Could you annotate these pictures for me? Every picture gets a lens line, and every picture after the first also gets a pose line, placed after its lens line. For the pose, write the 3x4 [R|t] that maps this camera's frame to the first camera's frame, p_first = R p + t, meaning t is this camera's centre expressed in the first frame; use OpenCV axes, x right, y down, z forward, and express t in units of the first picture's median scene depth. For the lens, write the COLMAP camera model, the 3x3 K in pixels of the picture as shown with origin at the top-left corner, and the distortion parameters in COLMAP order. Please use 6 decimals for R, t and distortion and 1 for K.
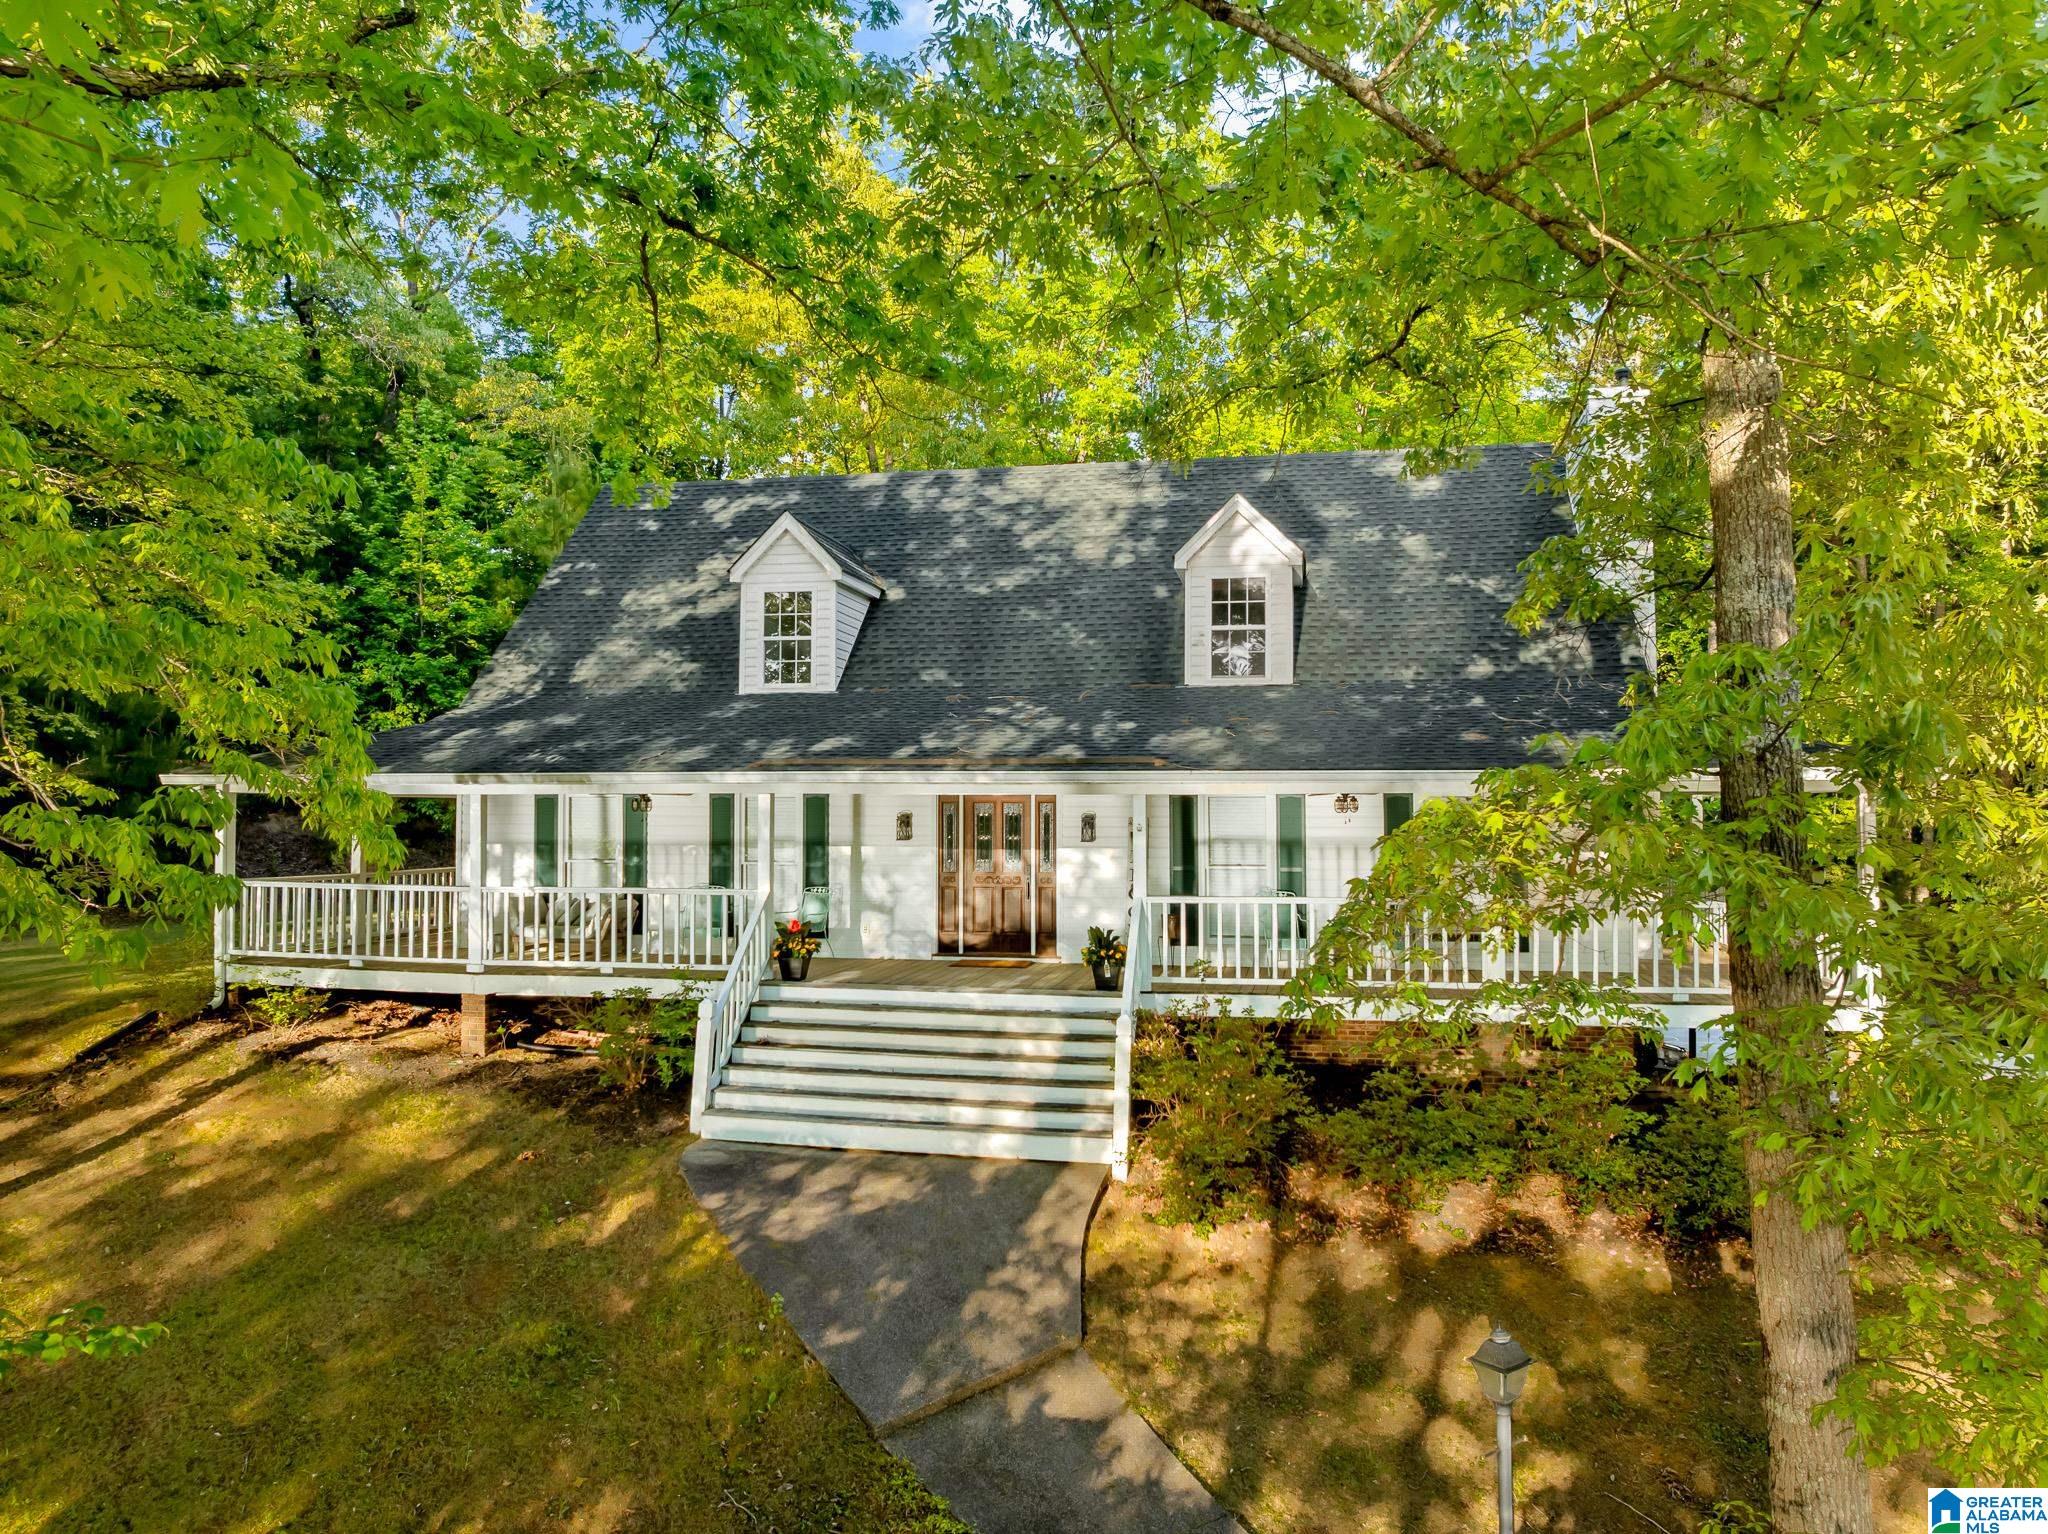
lens RADIAL K [[1435.8, 0, 1024.0], [0, 1435.8, 767.0], [0, 0, 1]] dist [-0.055379, 0.002798]
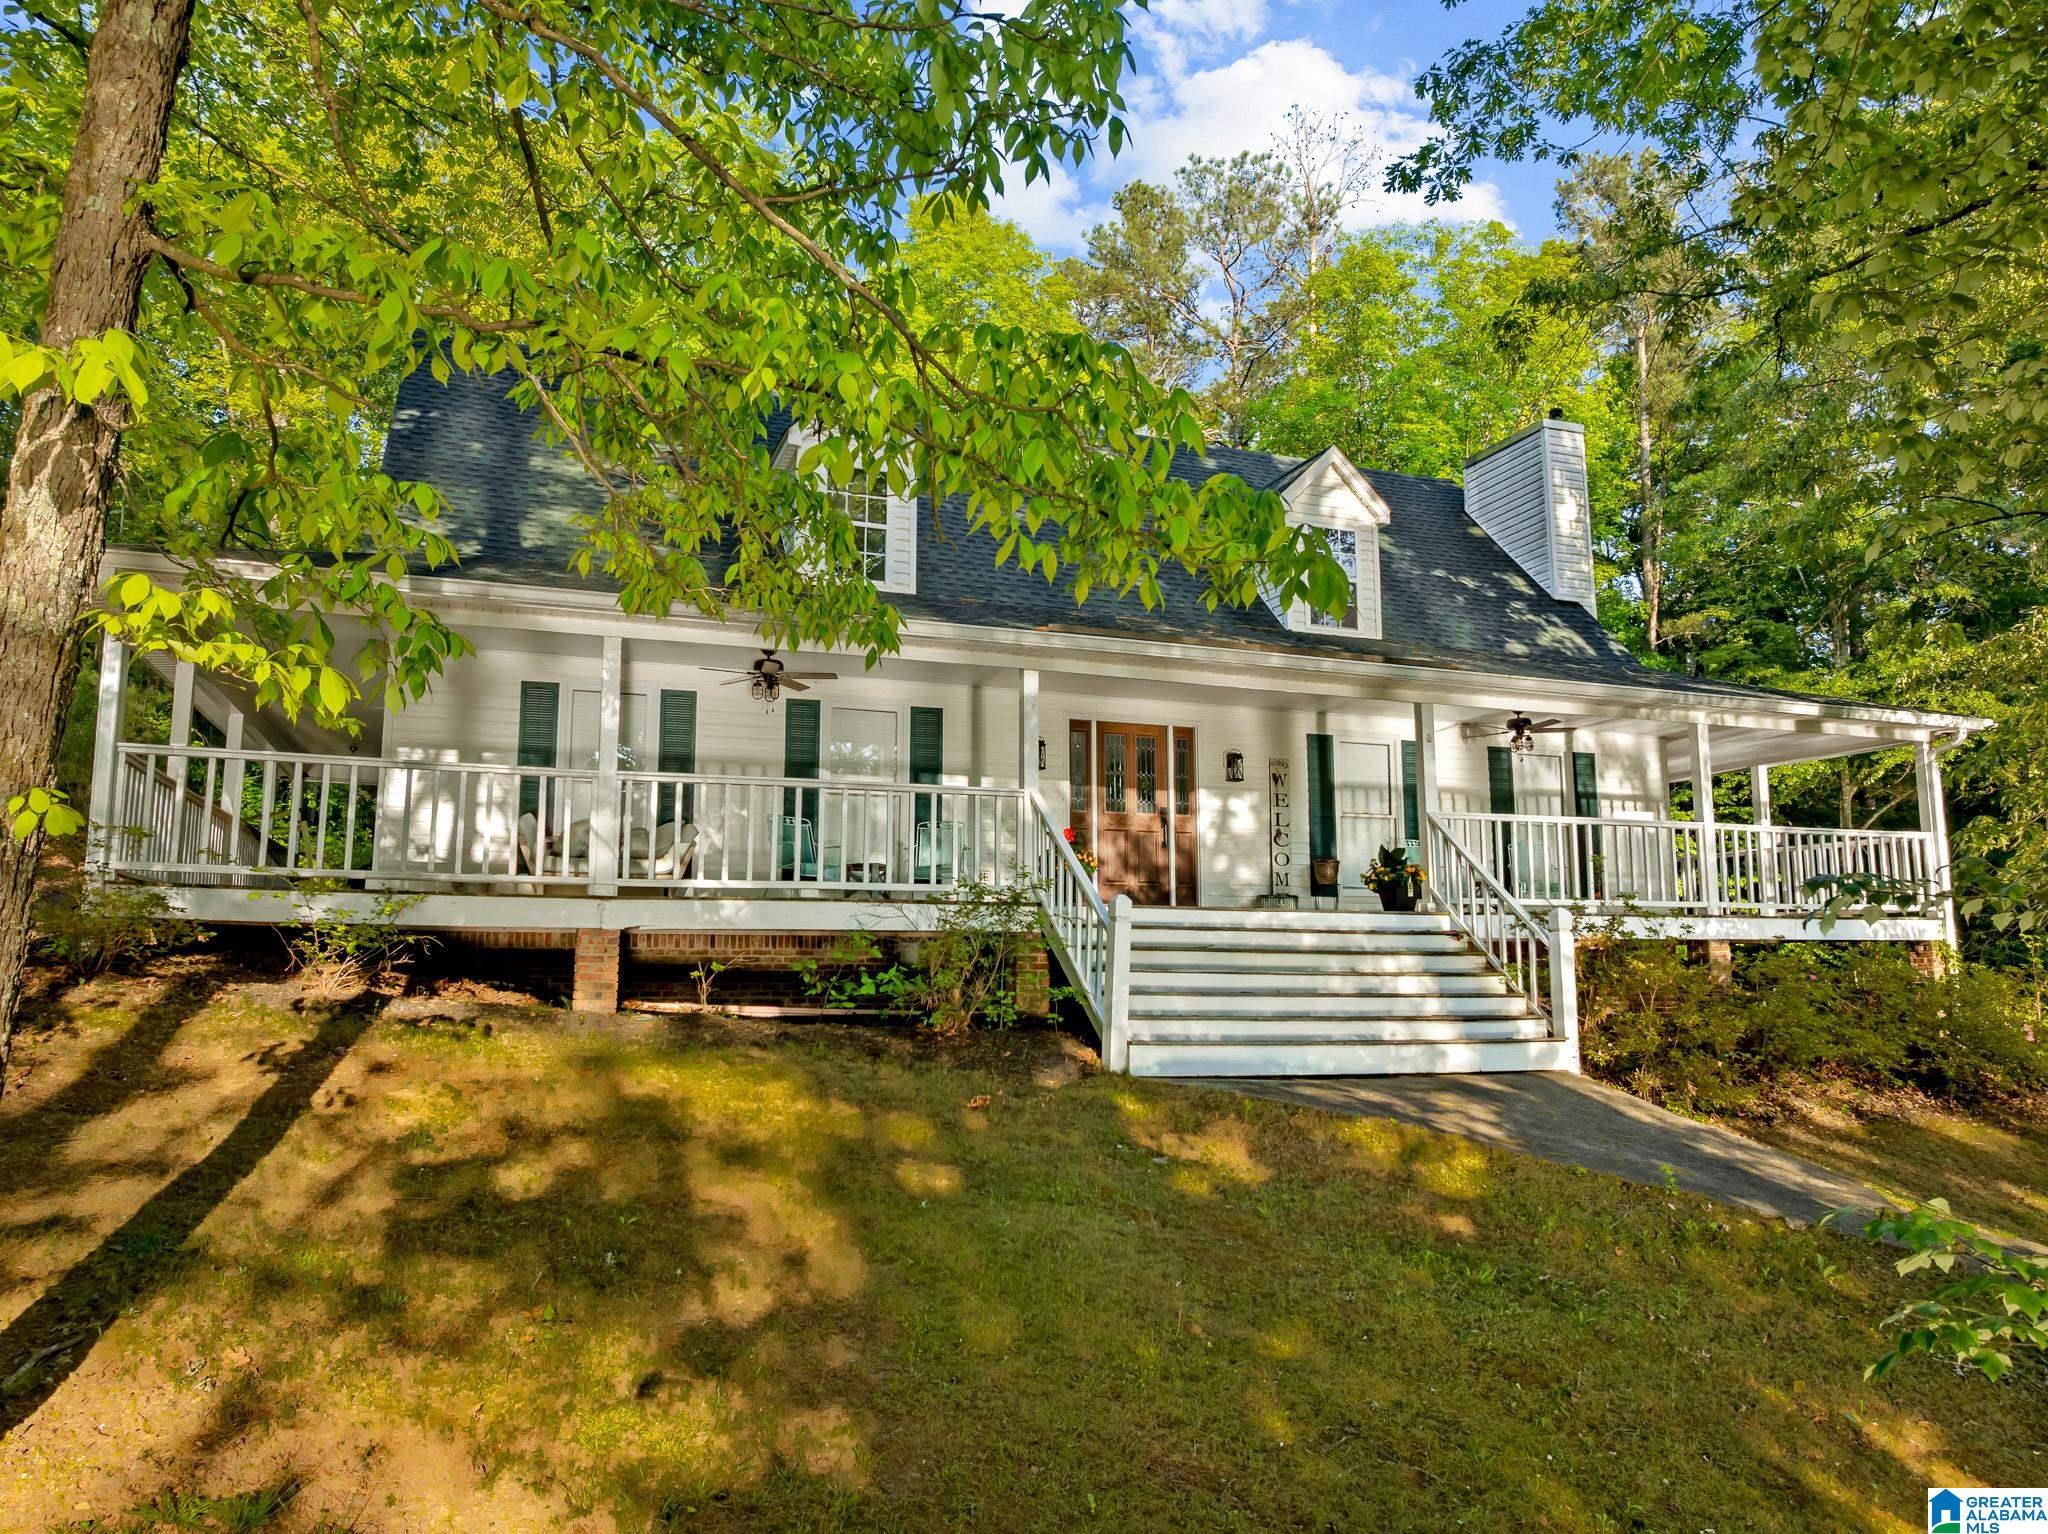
lens RADIAL K [[1435.8, 0, 1024.0], [0, 1435.8, 767.0], [0, 0, 1]] dist [-0.055379, 0.002798]
pose [[0.847553, 0.074667, 0.525432, -0.537252], [-0.022625, 0.994237, -0.104792, 0.139712], [-0.530228, 0.076928, 0.844358, 0.296147]]
